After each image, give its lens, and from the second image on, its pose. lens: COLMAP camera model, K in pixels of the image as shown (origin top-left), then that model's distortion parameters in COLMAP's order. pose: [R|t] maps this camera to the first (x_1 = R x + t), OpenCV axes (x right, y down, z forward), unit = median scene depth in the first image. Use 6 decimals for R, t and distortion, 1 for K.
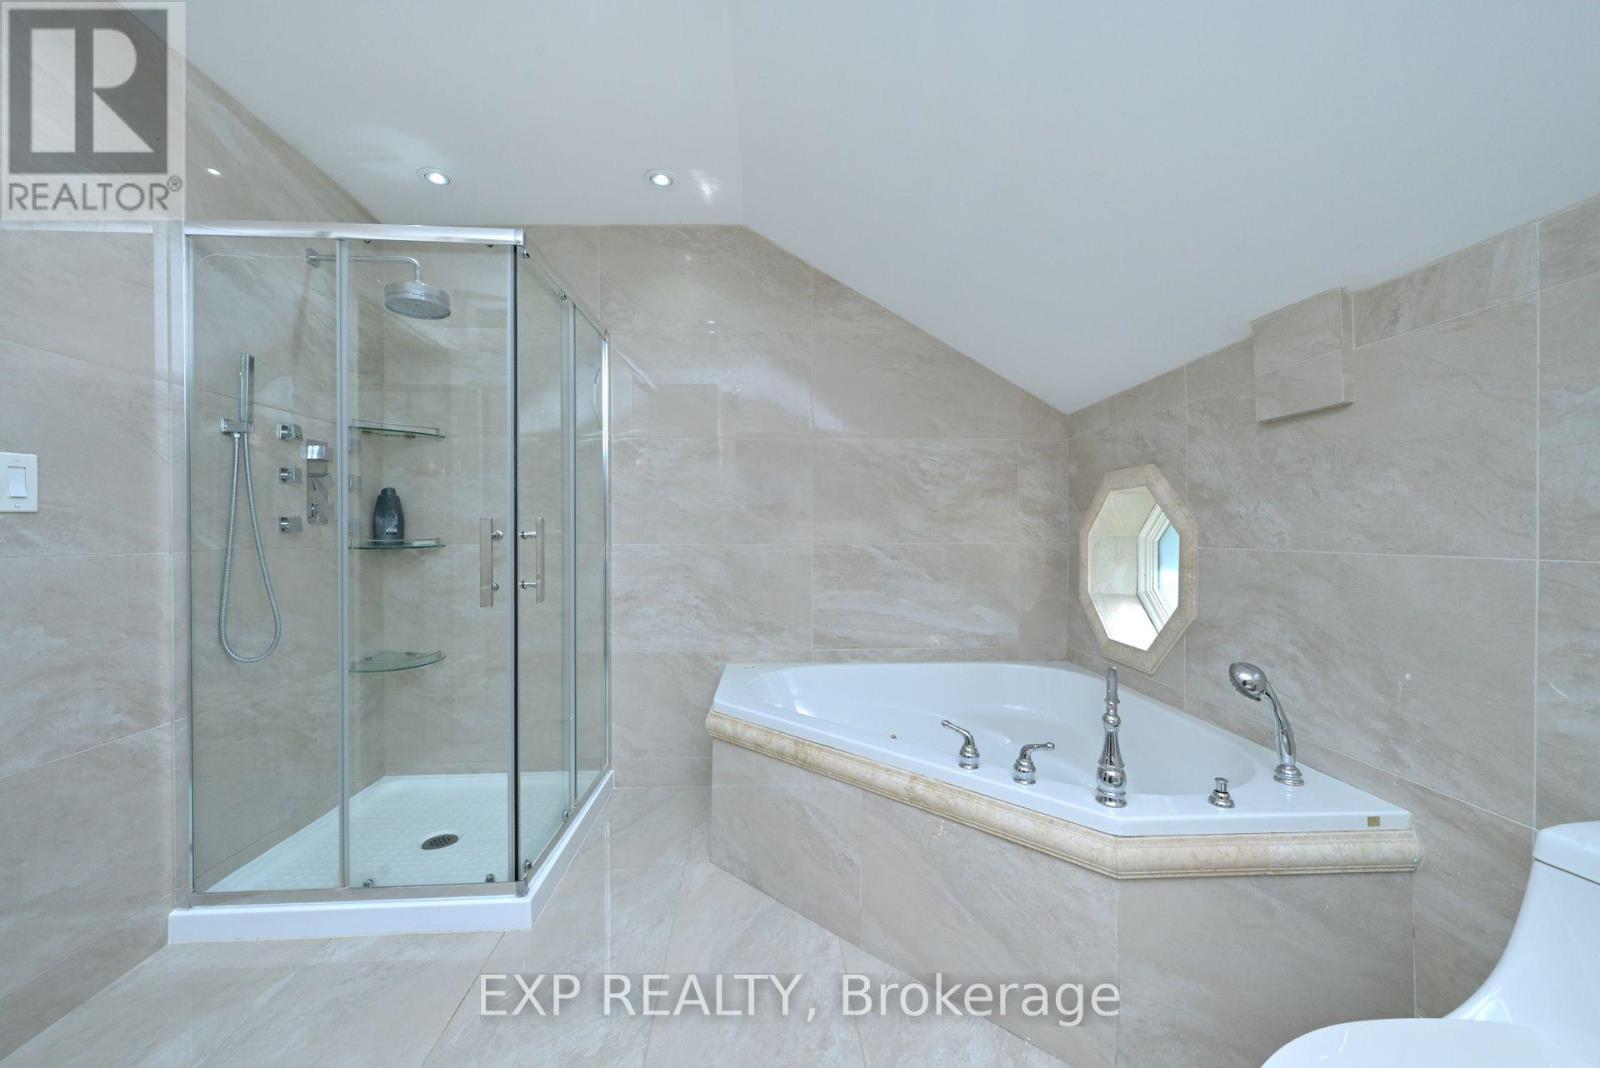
lens RADIAL K [[629.9, 0, 806.3], [0, 629.9, 529.6], [0, 0, 1]] dist [-0.001689, -0.000137]
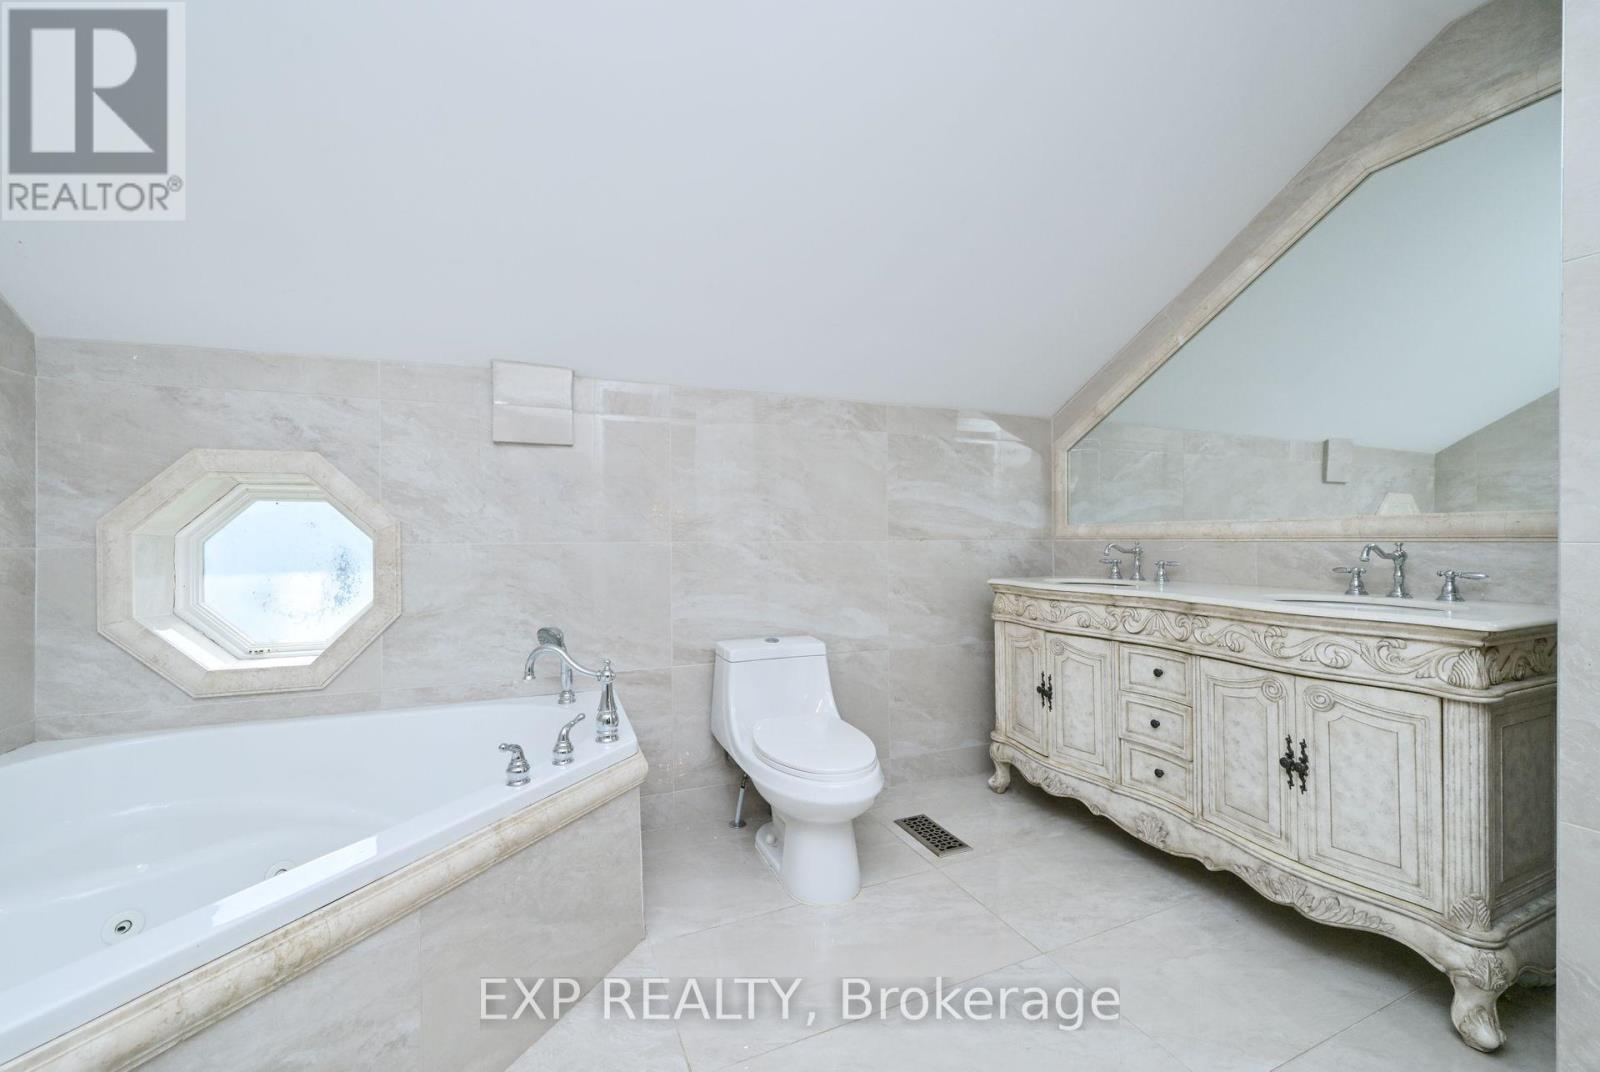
lens RADIAL K [[639.2, 0, 801.2], [0, 639.2, 531.0], [0, 0, 1]] dist [0.000640, 0.000058]
pose [[-0.344081, 0.016832, 0.938789, -0.680969], [0.002849, 0.999853, -0.016883, 0.030944], [-0.938936, -0.003135, -0.344078, 0.856472]]
